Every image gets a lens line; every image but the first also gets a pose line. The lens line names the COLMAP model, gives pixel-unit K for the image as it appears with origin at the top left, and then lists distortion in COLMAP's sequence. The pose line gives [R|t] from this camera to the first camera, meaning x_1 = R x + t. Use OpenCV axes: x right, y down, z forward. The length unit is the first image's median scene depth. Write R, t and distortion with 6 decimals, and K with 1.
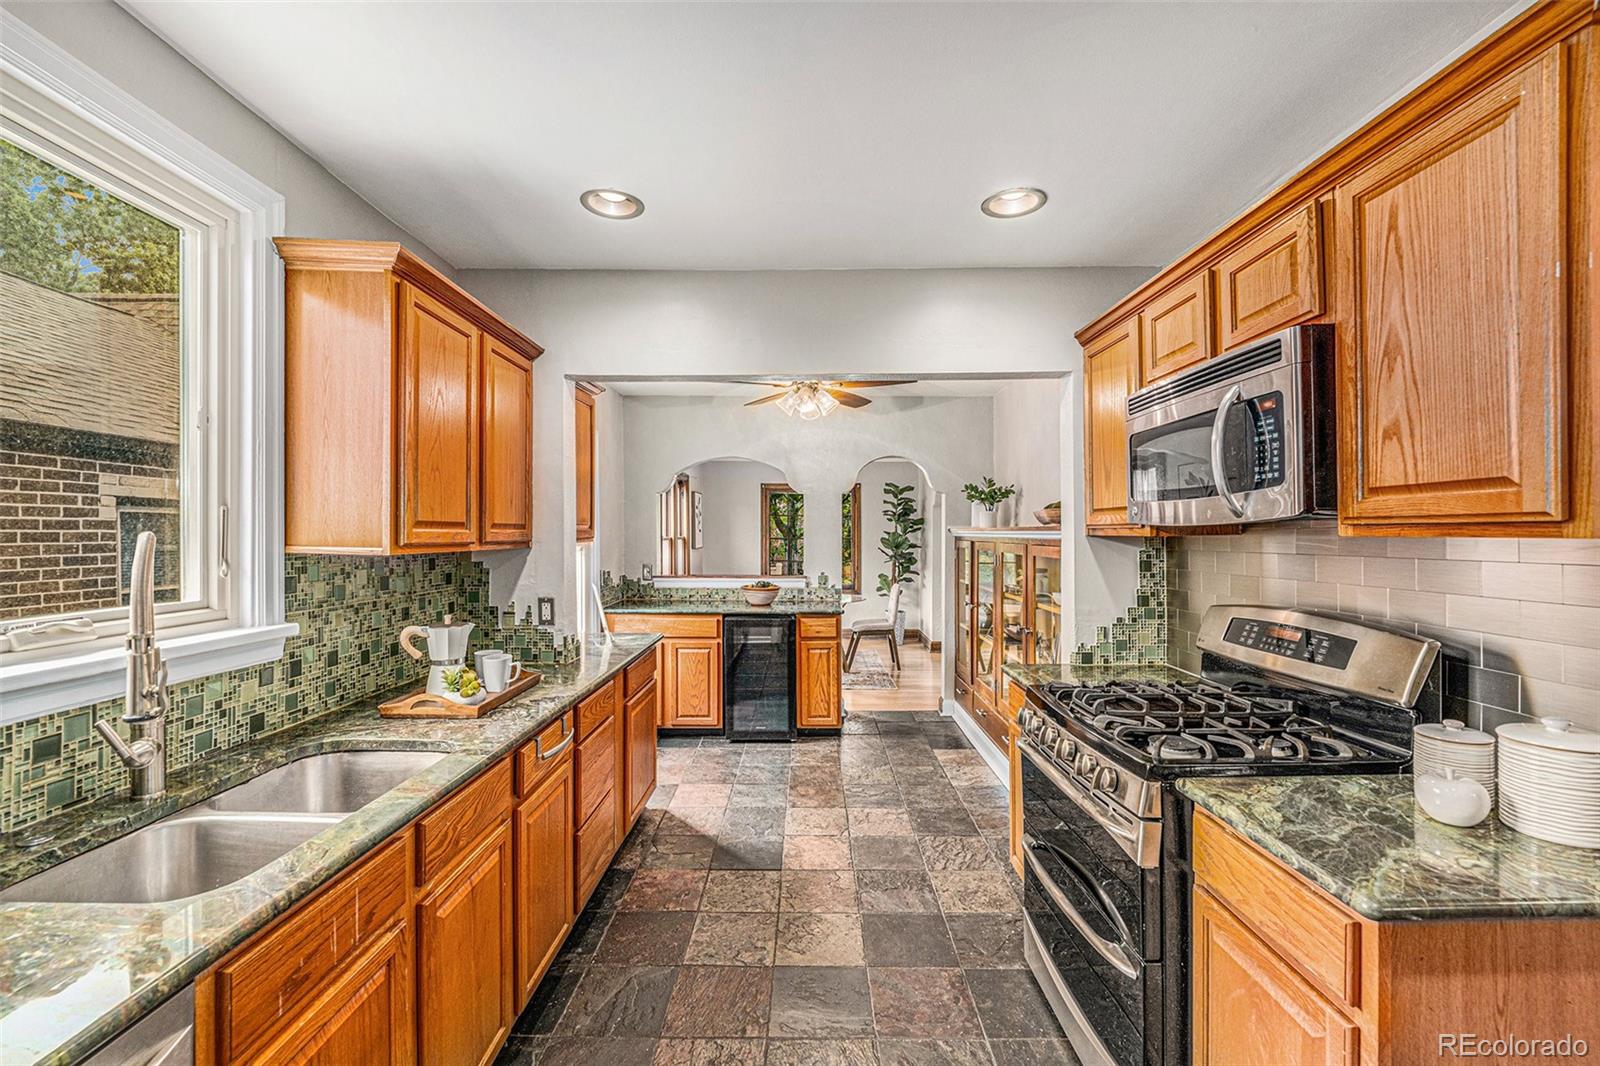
lens RADIAL K [[651.4, 0, 811.9], [0, 651.4, 528.8], [0, 0, 1]] dist [-0.015117, -0.001014]
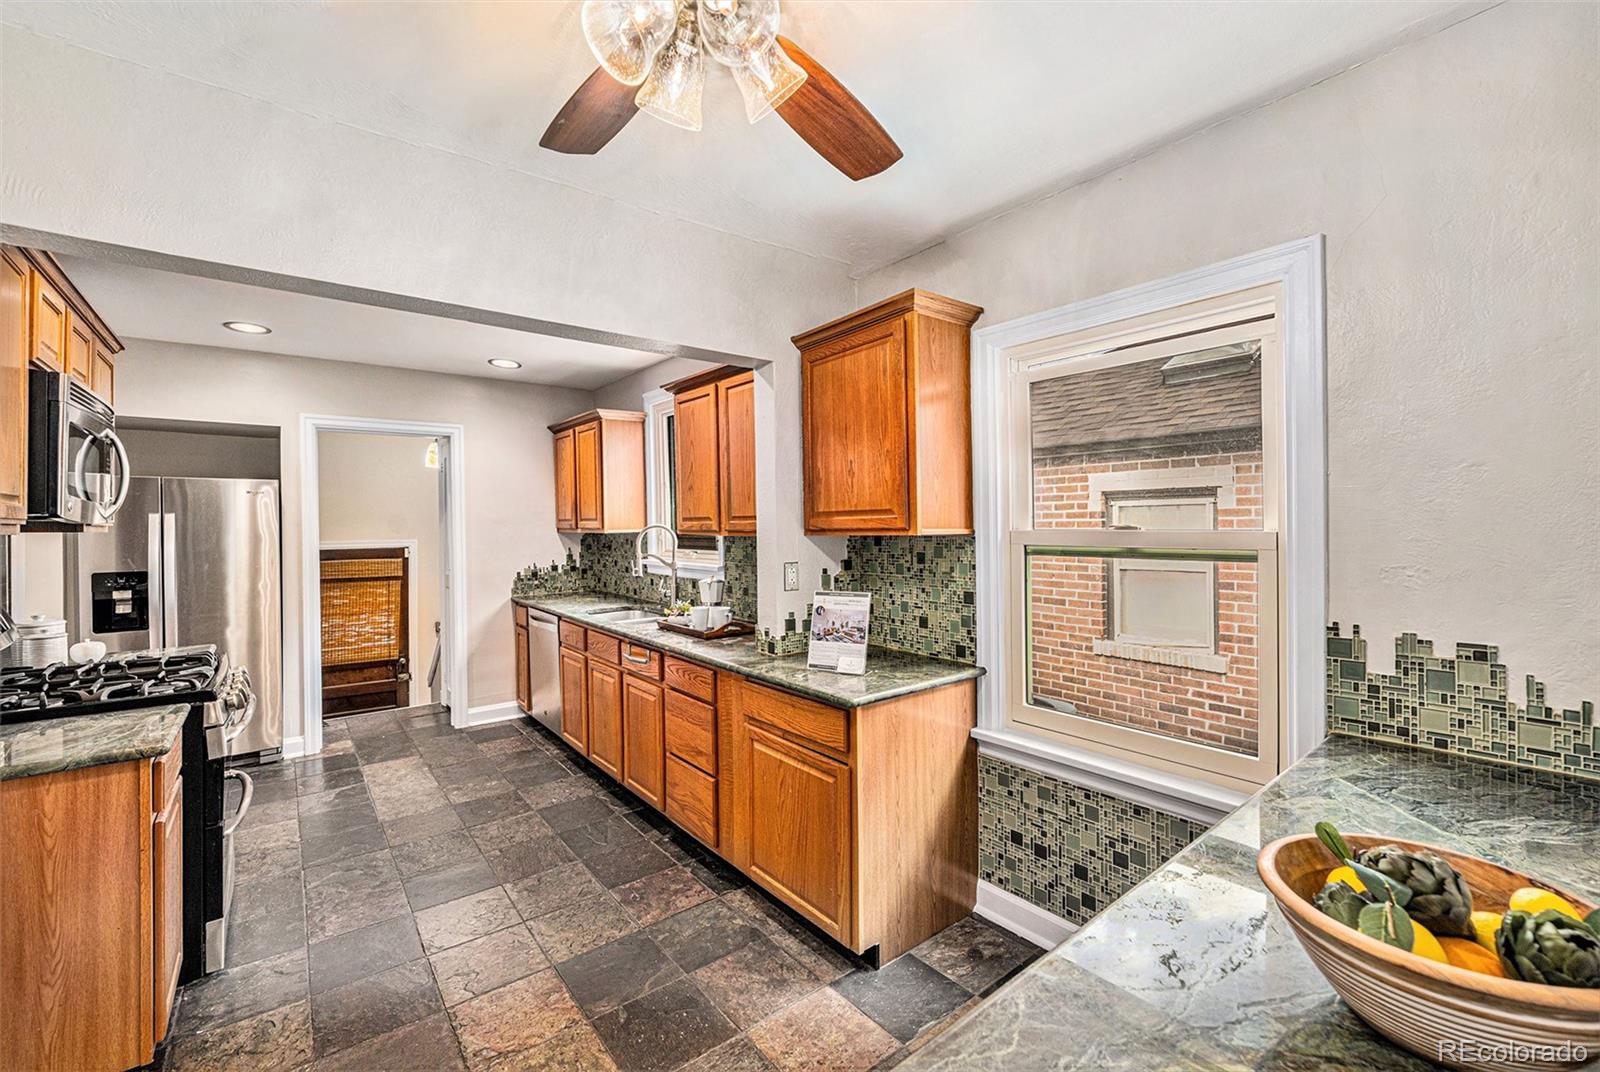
lens RADIAL K [[651.4, 0, 805.0], [0, 651.4, 527.3], [0, 0, 1]] dist [-0.015117, -0.001014]
pose [[-0.789470, 0.006197, -0.613758, 0.198888], [0.009291, 0.999955, -0.001854, 0.014147], [0.613719, -0.007167, -0.789492, 1.869887]]
